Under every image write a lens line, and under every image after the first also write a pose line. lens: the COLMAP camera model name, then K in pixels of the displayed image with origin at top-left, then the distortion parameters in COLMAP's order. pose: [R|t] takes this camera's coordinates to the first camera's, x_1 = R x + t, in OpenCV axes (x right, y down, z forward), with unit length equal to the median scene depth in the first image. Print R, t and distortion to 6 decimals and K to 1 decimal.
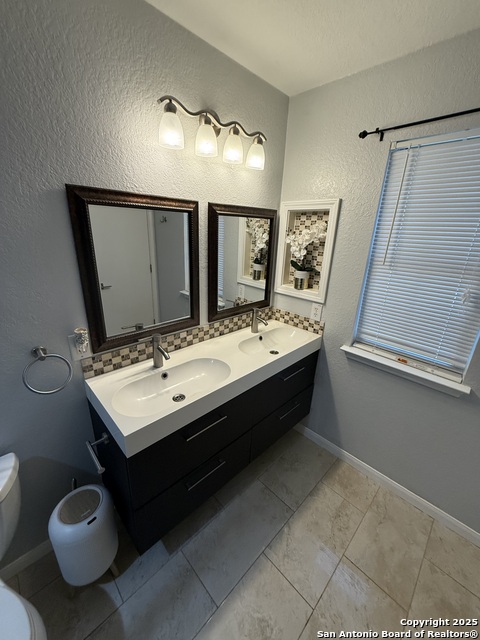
lens RADIAL K [[257.3, 0, 239.3], [0, 257.3, 321.6], [0, 0, 1]] dist [0.002257, 0.000044]
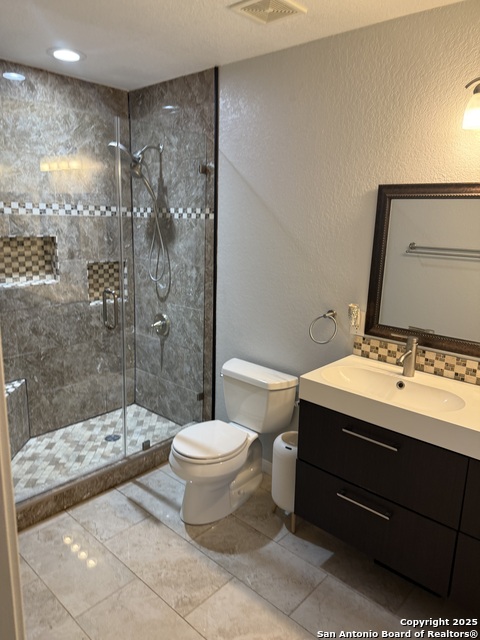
lens RADIAL K [[460.1, 0, 229.3], [0, 460.1, 318.0], [0, 0, 1]] dist [0.076698, -0.076946]
pose [[0.033916, 0.188871, -0.981416, 1.138882], [-0.358295, 0.919006, 0.164478, -0.044380], [0.932992, 0.346059, 0.098840, 0.240066]]
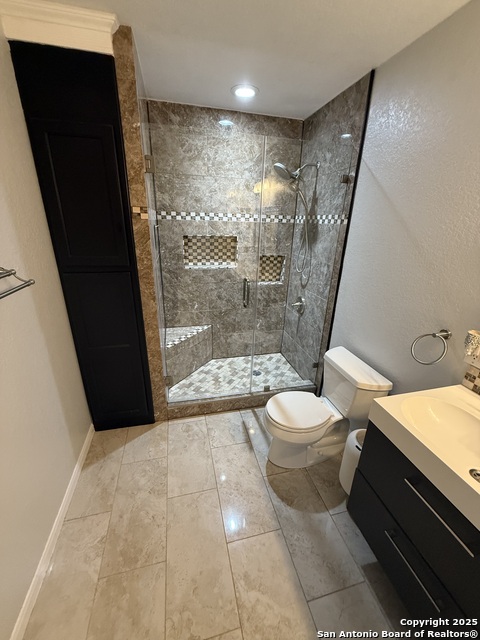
lens RADIAL K [[257.3, 0, 240.1], [0, 257.3, 320.0], [0, 0, 1]] dist [0.002257, 0.000044]
pose [[-0.509711, 0.270524, -0.816708, 0.483886], [-0.331342, 0.814330, 0.476528, -0.138471], [0.793982, 0.513501, -0.325437, 0.481172]]
